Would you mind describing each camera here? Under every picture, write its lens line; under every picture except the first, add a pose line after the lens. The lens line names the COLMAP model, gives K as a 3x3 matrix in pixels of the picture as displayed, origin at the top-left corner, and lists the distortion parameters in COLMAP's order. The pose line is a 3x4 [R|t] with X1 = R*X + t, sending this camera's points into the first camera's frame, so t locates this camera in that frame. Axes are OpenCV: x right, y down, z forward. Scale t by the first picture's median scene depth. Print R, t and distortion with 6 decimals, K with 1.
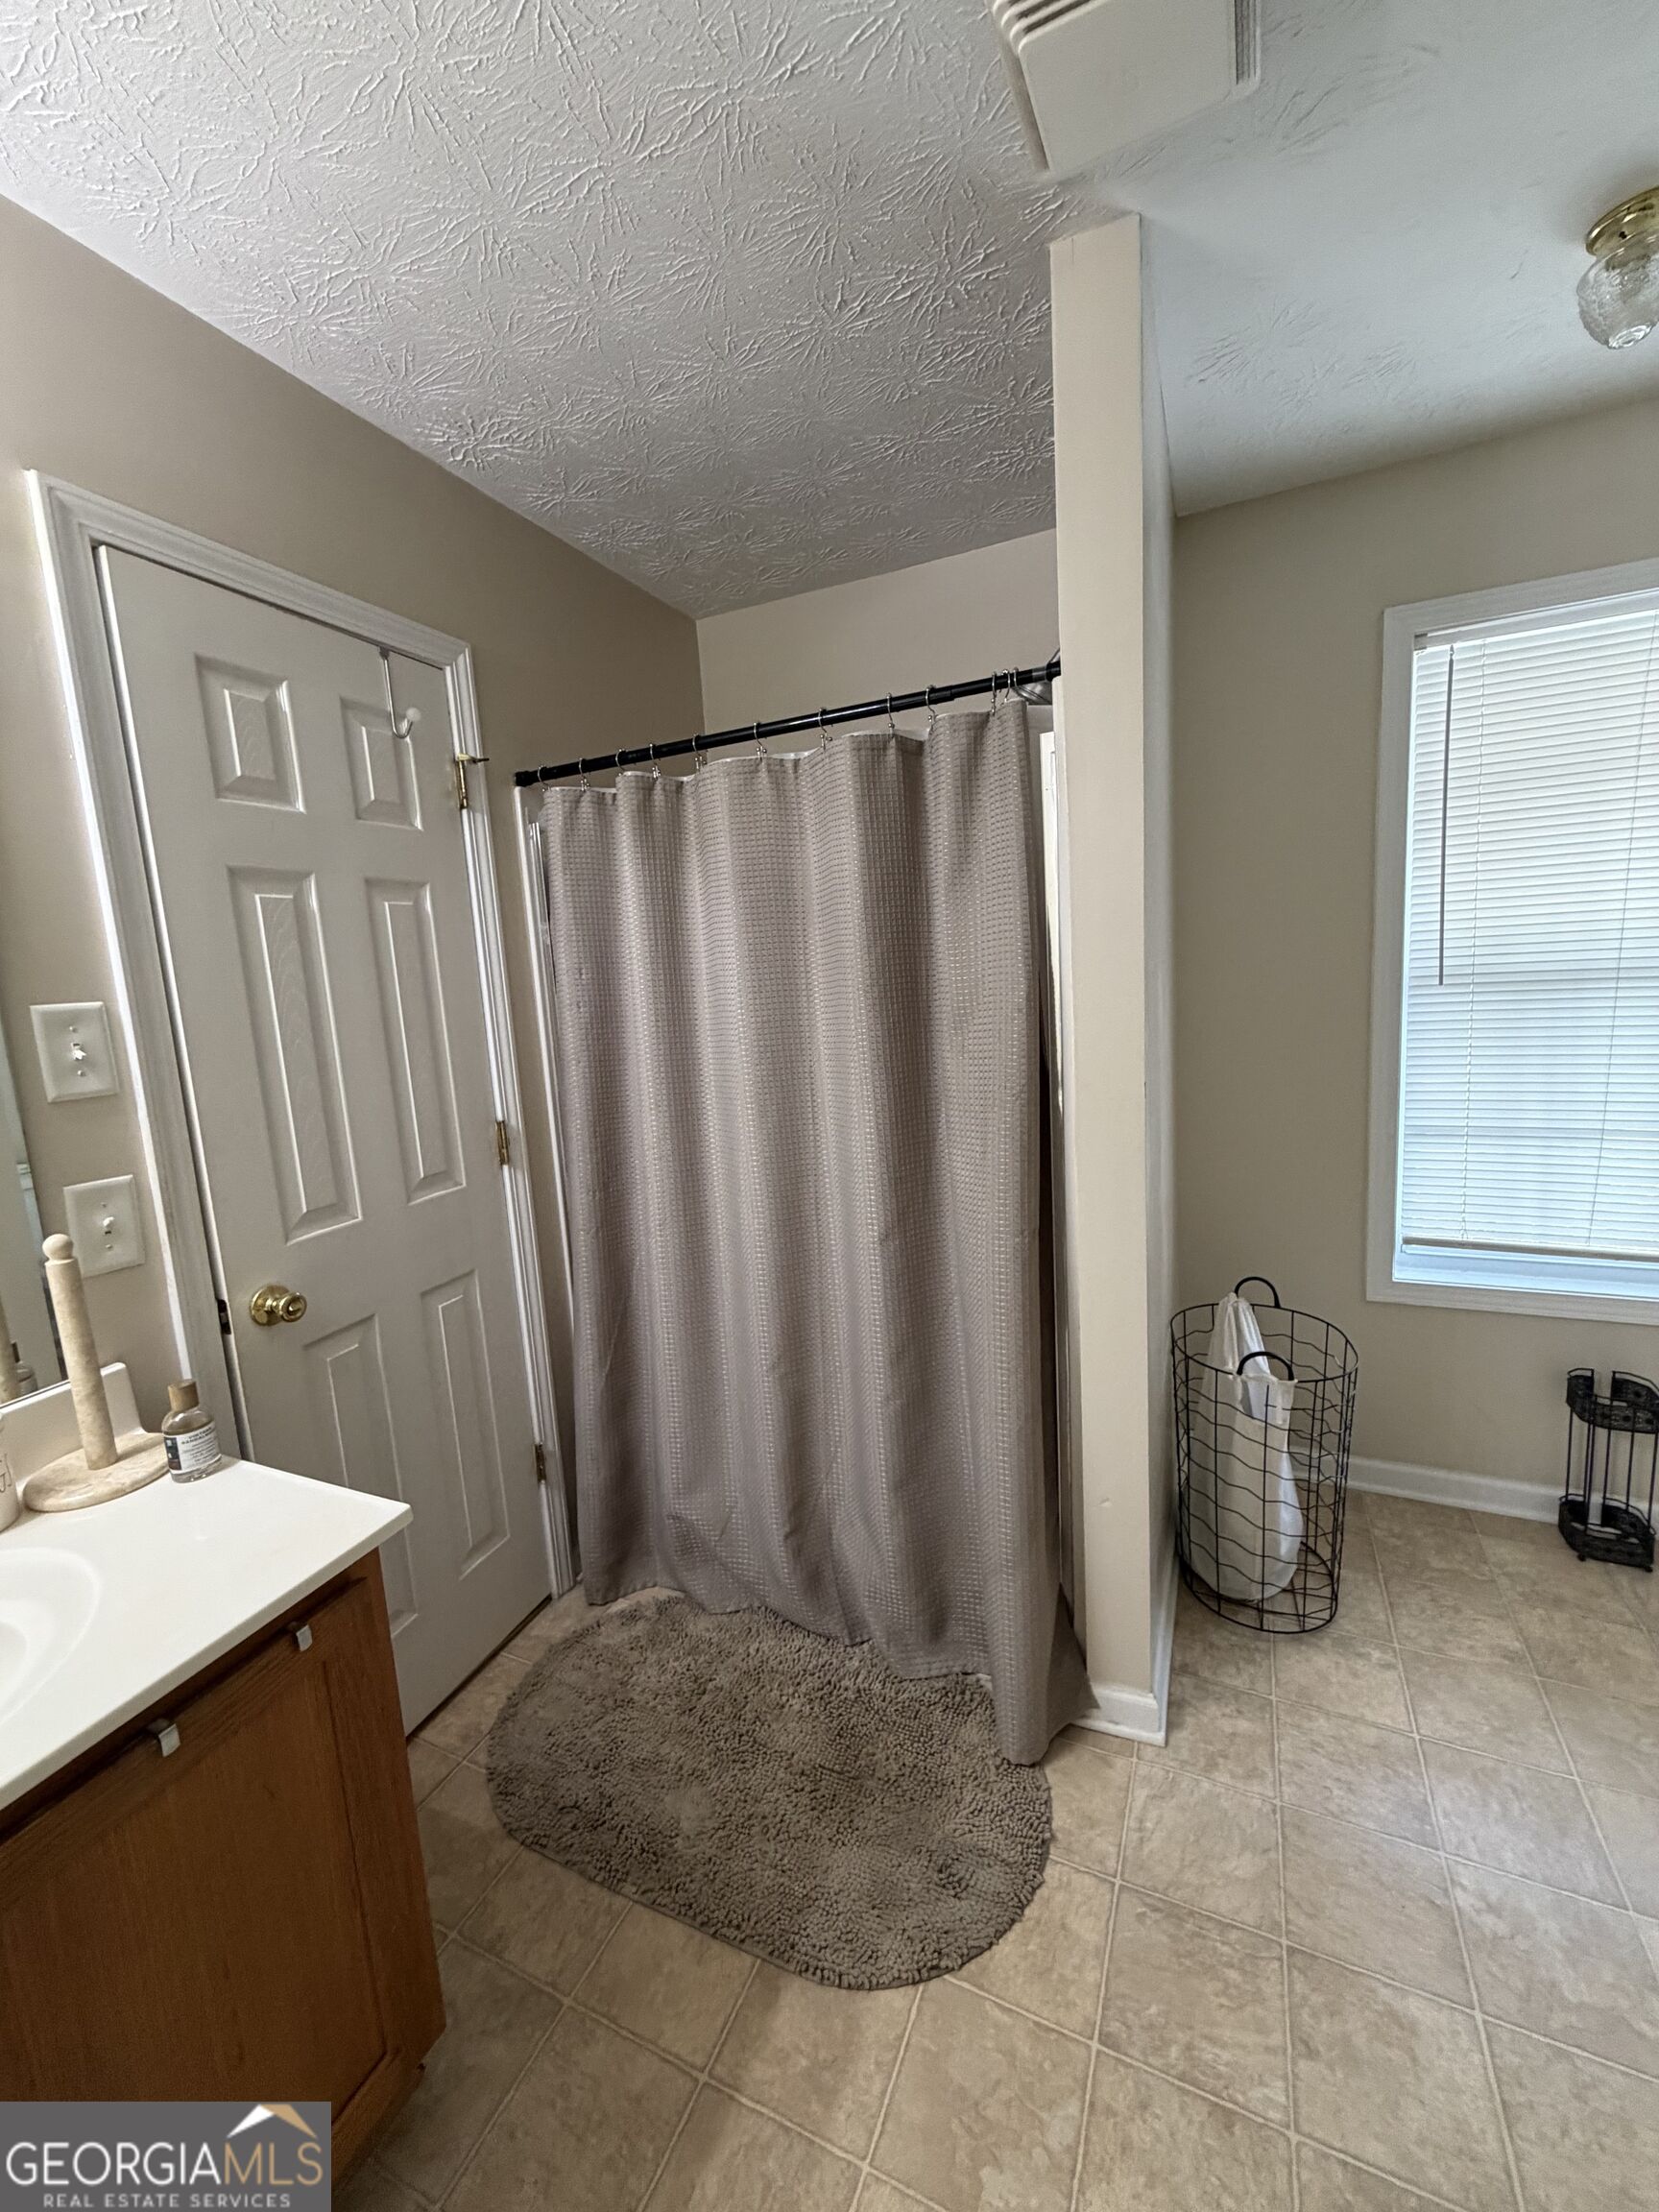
lens RADIAL K [[885.2, 0, 829.2], [0, 885.2, 1104.1], [0, 0, 1]] dist [-0.001125, 0.000814]
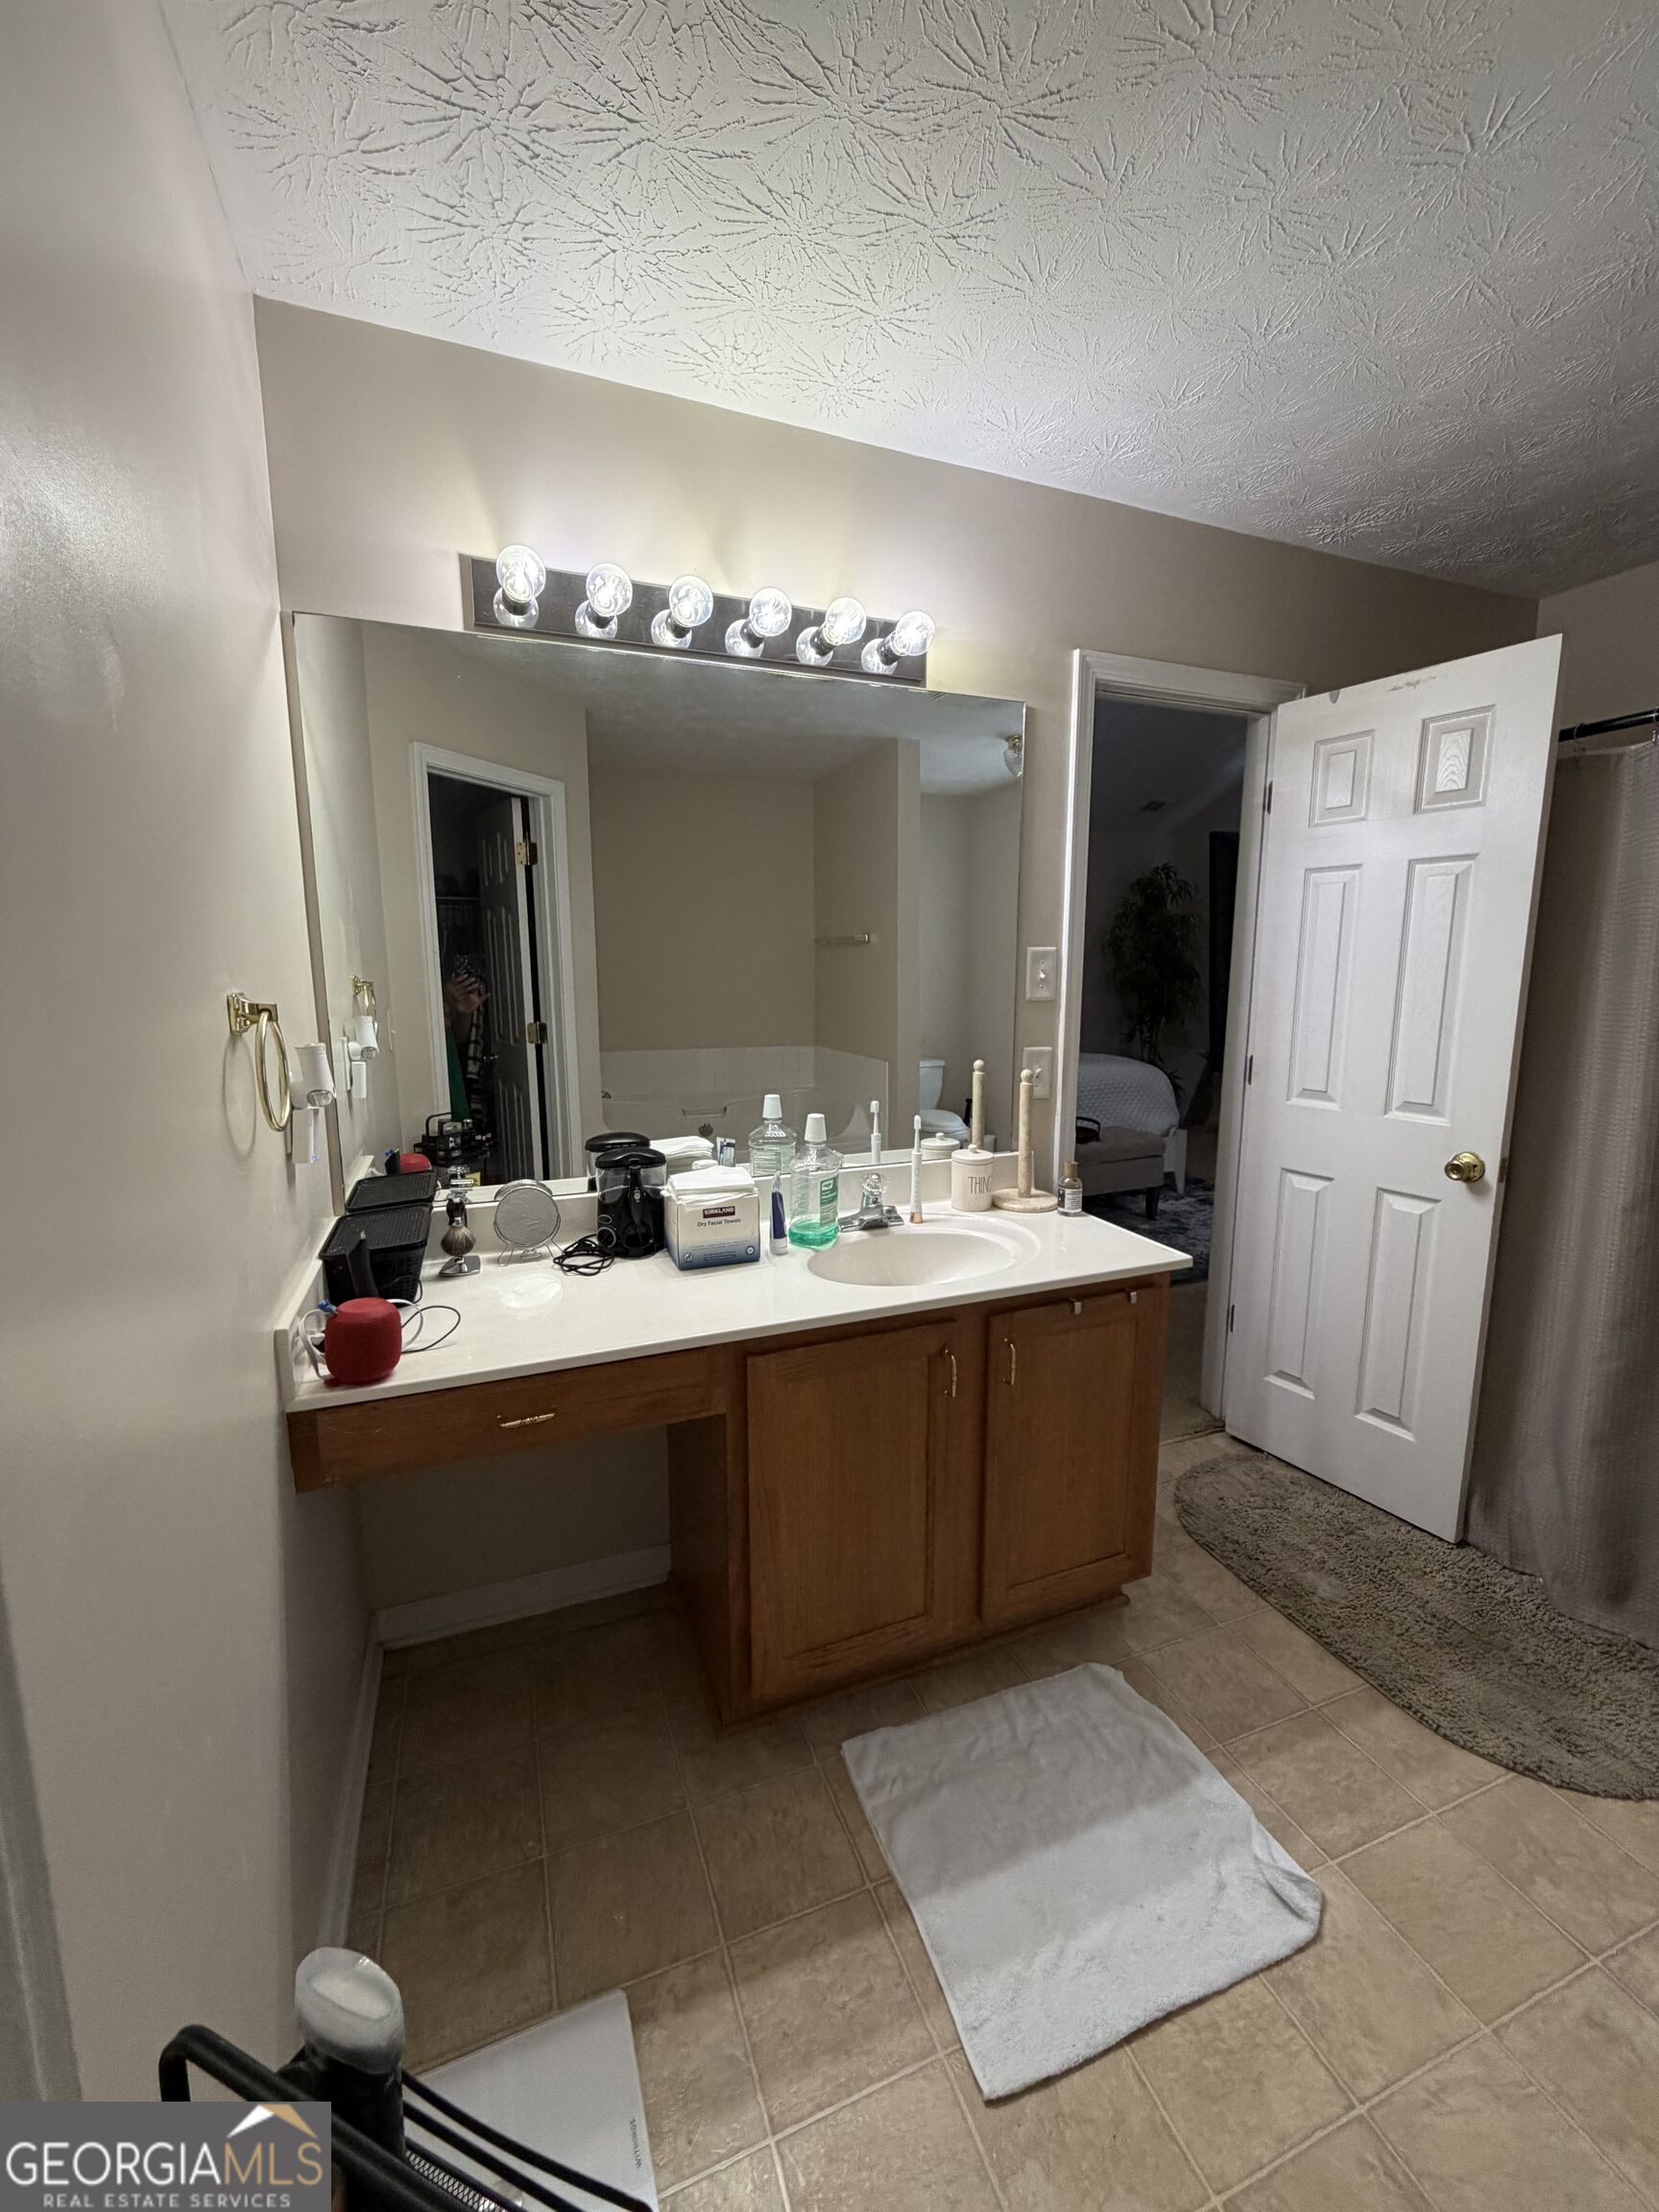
lens RADIAL K [[885.2, 0, 824.1], [0, 885.2, 1104.3], [0, 0, 1]] dist [-0.001125, 0.000814]
pose [[0.715010, 0.166916, -0.678896, 0.098358], [-0.138042, 0.985669, 0.096956, 0.085034], [0.685351, 0.024391, 0.727805, -0.588072]]
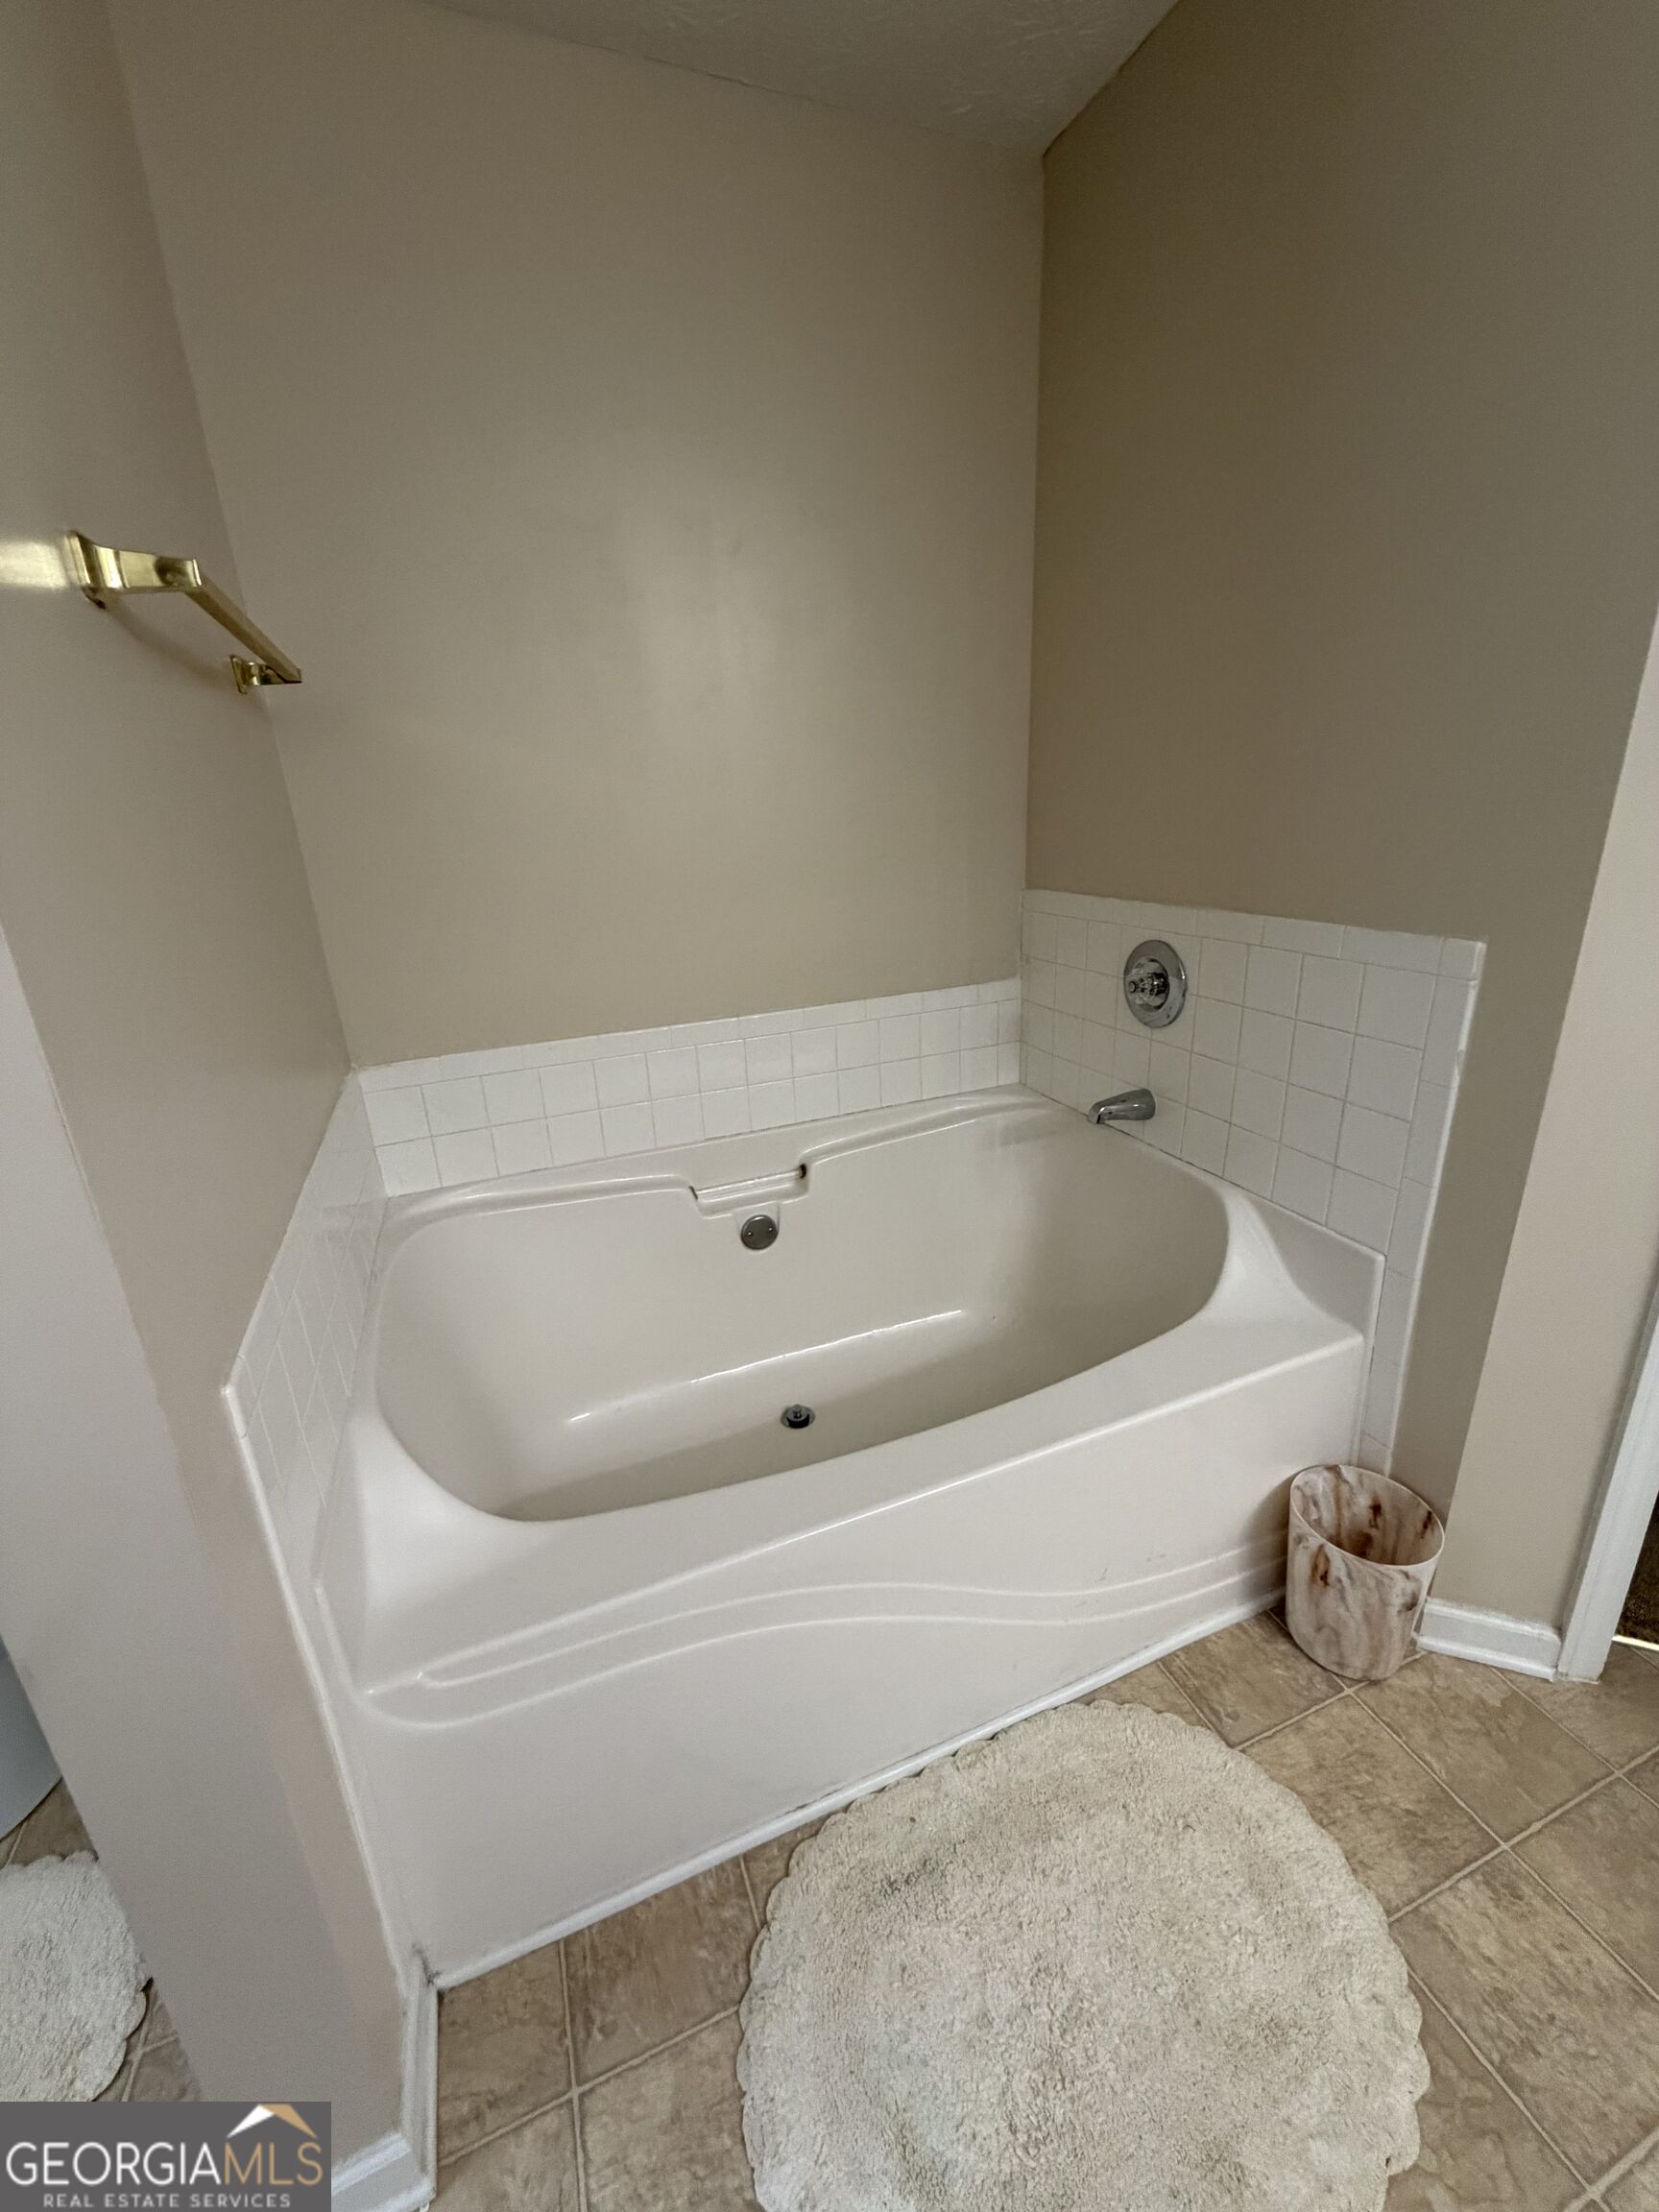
lens RADIAL K [[885.2, 0, 826.1], [0, 885.2, 1102.7], [0, 0, 1]] dist [-0.001125, 0.000814]
pose [[-0.713911, -0.132974, 0.687495, -0.195658], [0.190549, 0.907862, 0.373467, -0.069637], [-0.673811, 0.397624, -0.622795, 0.959228]]
